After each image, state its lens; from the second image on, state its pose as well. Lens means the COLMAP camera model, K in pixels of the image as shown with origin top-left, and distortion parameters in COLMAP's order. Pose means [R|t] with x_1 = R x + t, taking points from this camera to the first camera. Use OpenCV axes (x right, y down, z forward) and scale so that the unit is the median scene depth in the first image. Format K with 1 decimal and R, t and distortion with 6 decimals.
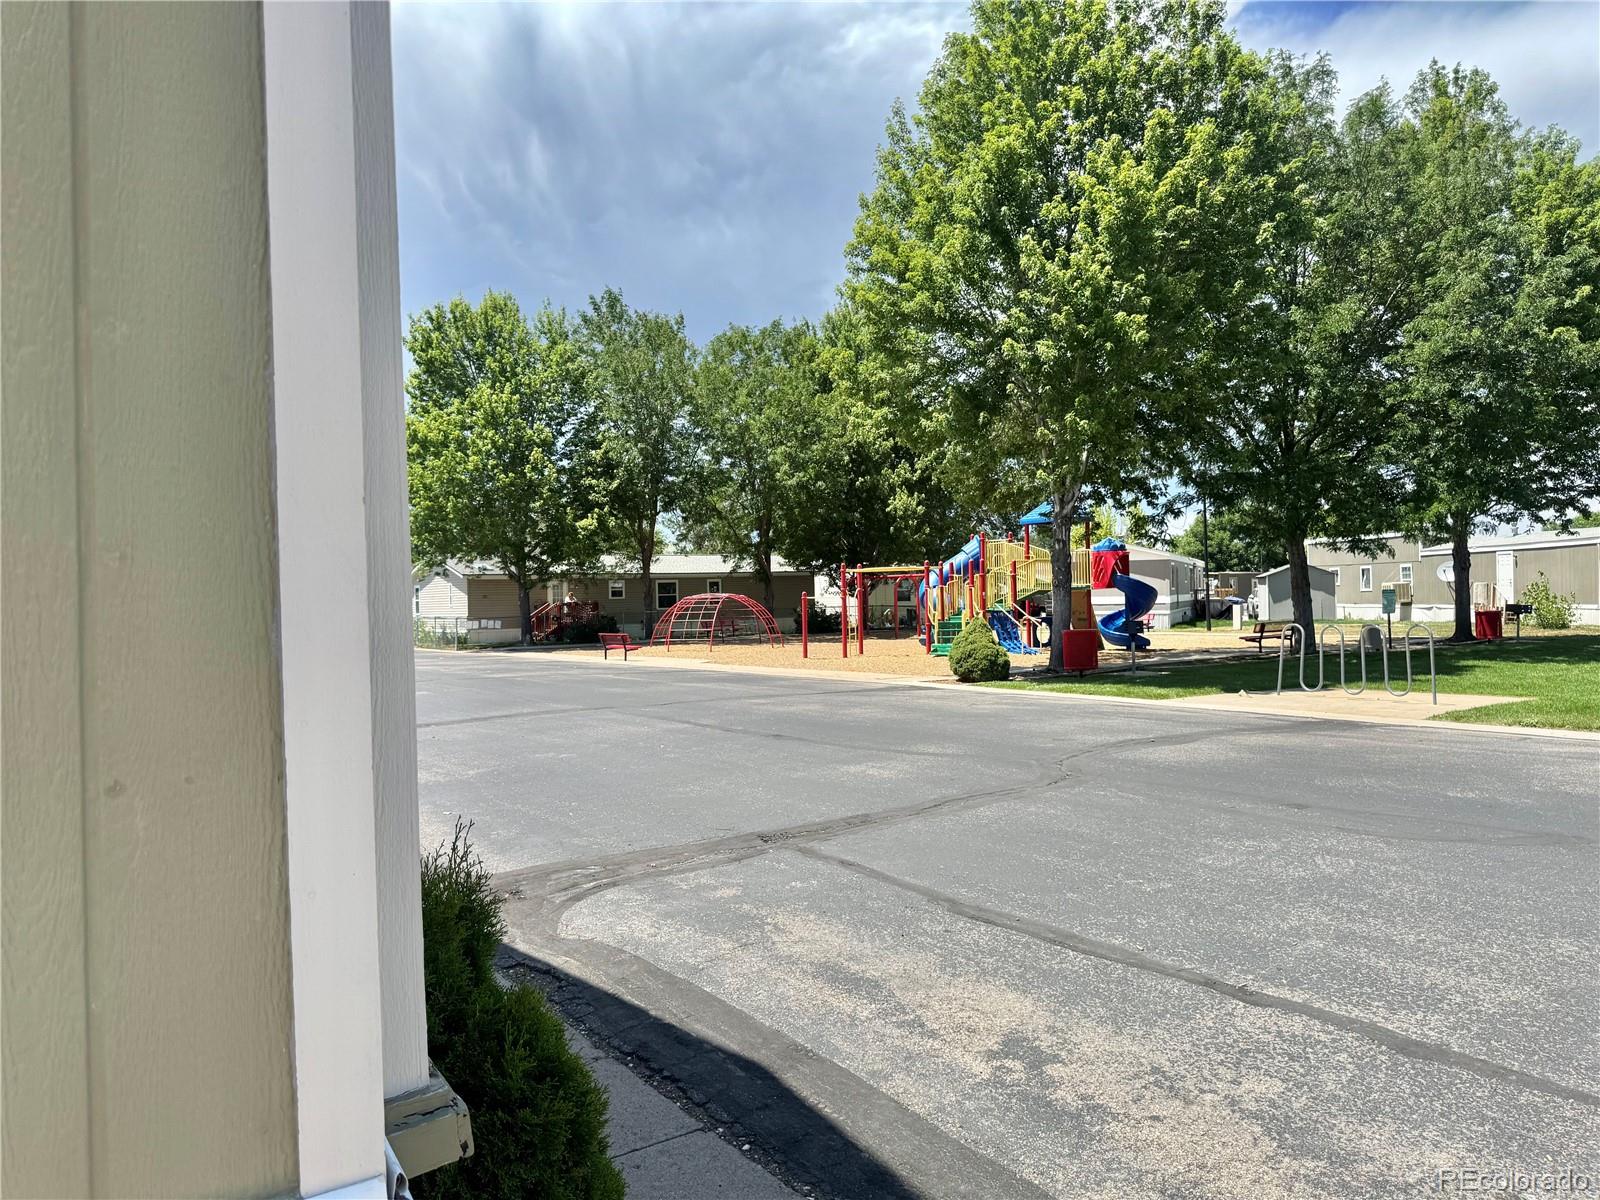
lens RADIAL K [[1100.2, 0, 801.9], [0, 1100.2, 605.3], [0, 0, 1]] dist [0.004657, 0.000122]
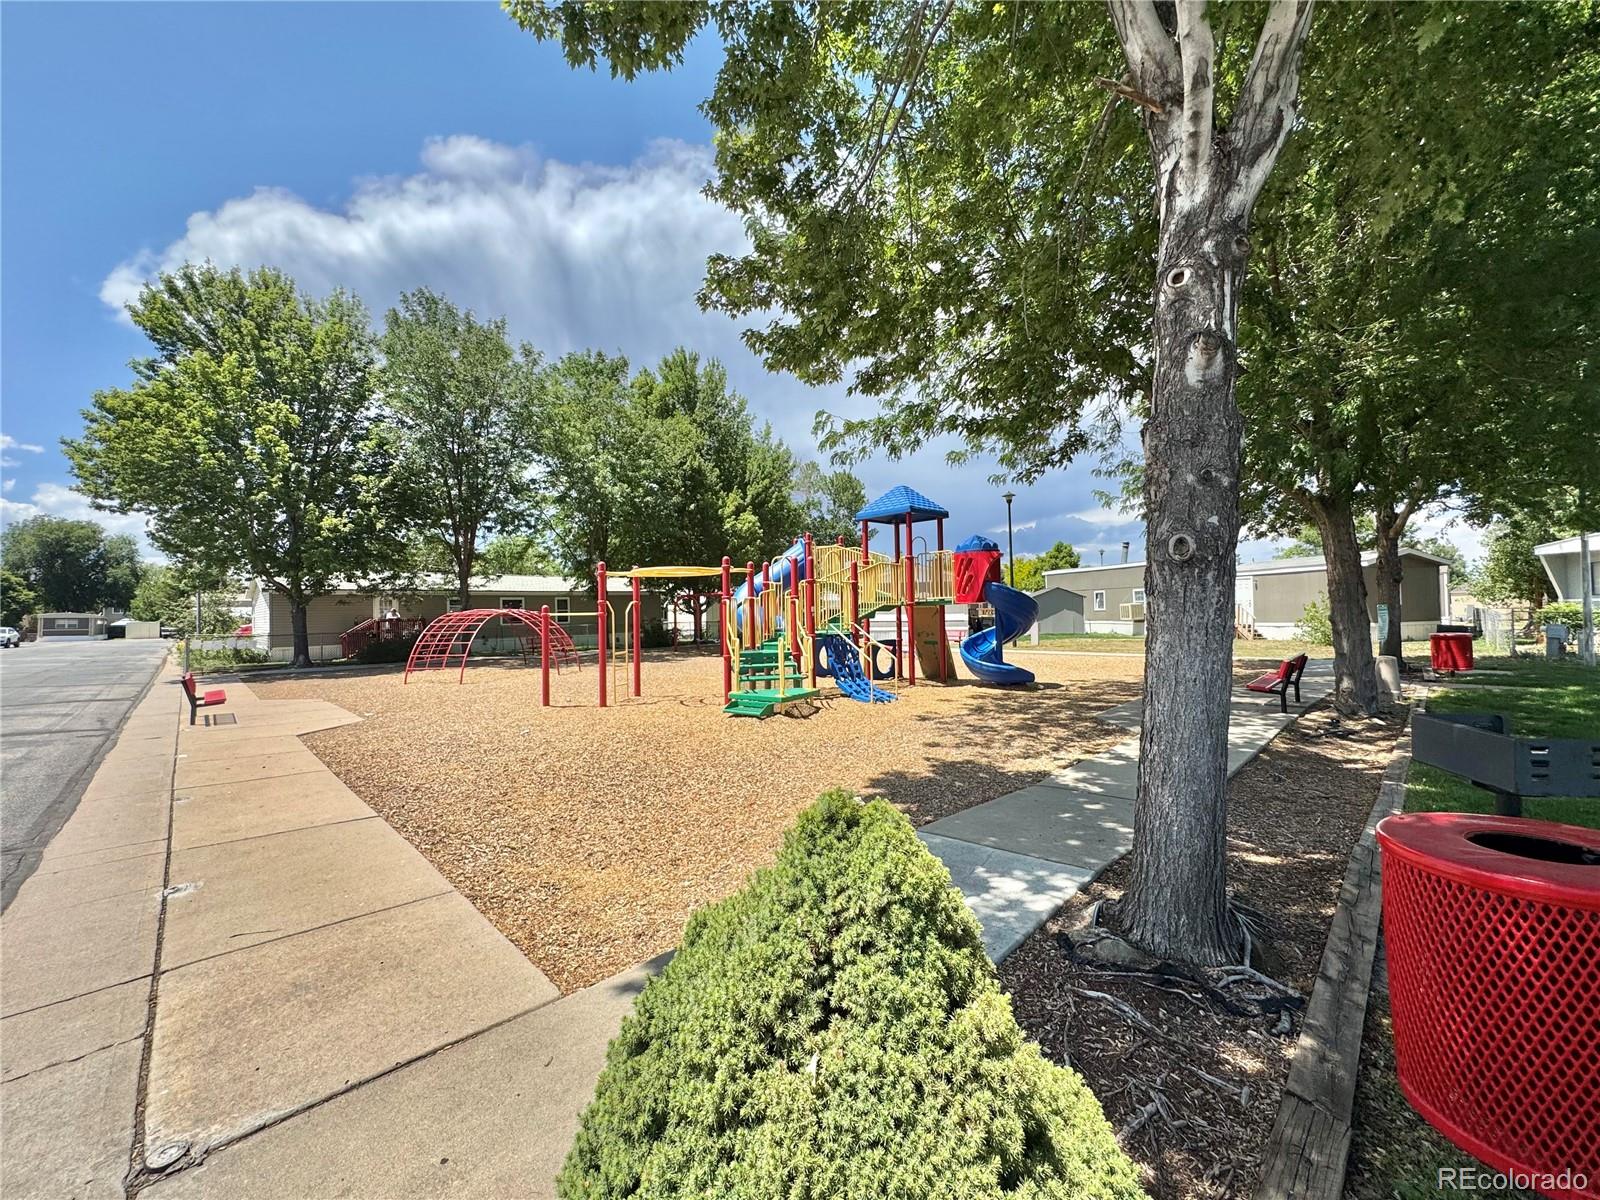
lens RADIAL K [[645.2, 0, 803.9], [0, 645.2, 605.3], [0, 0, 1]] dist [0.001719, -0.000428]
pose [[0.985955, 0.004896, 0.166941, 0.081978], [-0.001260, 0.999760, -0.021878, -0.003450], [-0.167008, 0.021360, 0.985724, 0.530515]]
